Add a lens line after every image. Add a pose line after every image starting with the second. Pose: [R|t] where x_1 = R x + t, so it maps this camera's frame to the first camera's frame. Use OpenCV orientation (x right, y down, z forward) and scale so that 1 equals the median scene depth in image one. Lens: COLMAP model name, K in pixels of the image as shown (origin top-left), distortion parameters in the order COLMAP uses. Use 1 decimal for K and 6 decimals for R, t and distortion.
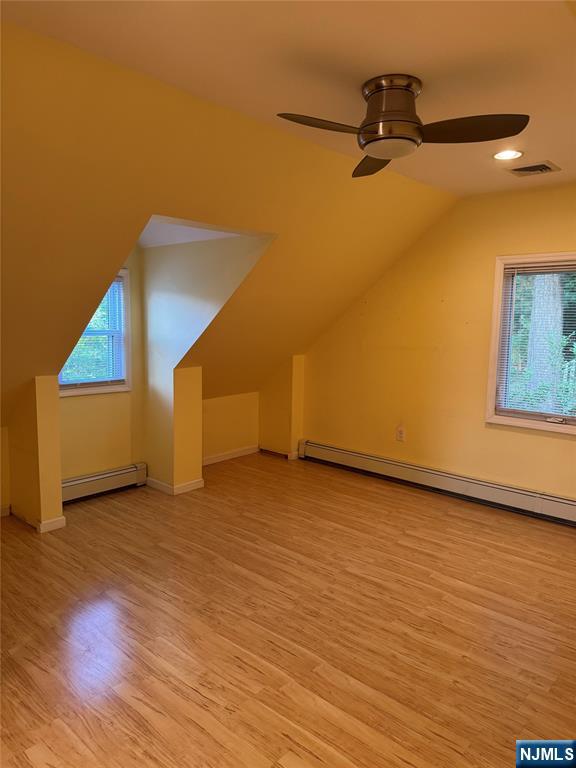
lens RADIAL K [[543.4, 0, 287.5], [0, 543.4, 386.5], [0, 0, 1]] dist [0.063826, -0.081232]
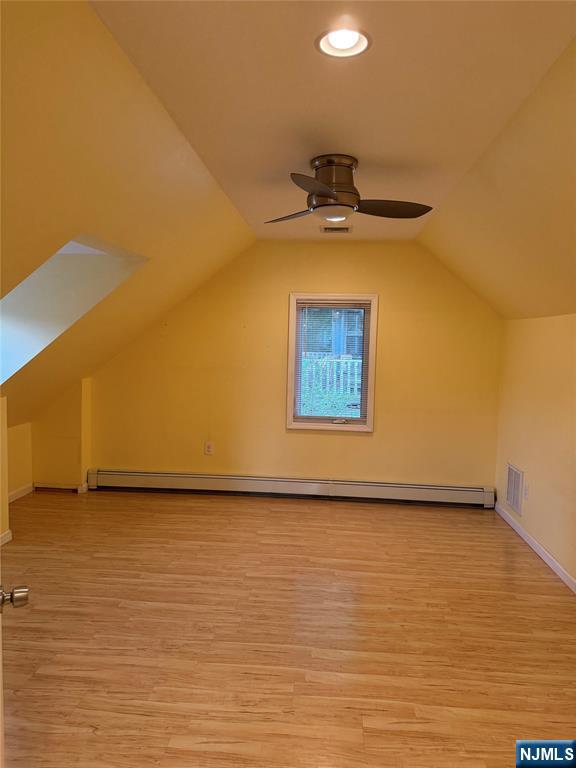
lens RADIAL K [[543.4, 0, 286.6], [0, 543.4, 377.4], [0, 0, 1]] dist [0.063826, -0.081232]
pose [[0.794161, -0.042983, 0.606186, -0.417382], [0.071157, 0.997211, -0.022512, -0.022964], [-0.603527, 0.061013, 0.795004, 0.061719]]
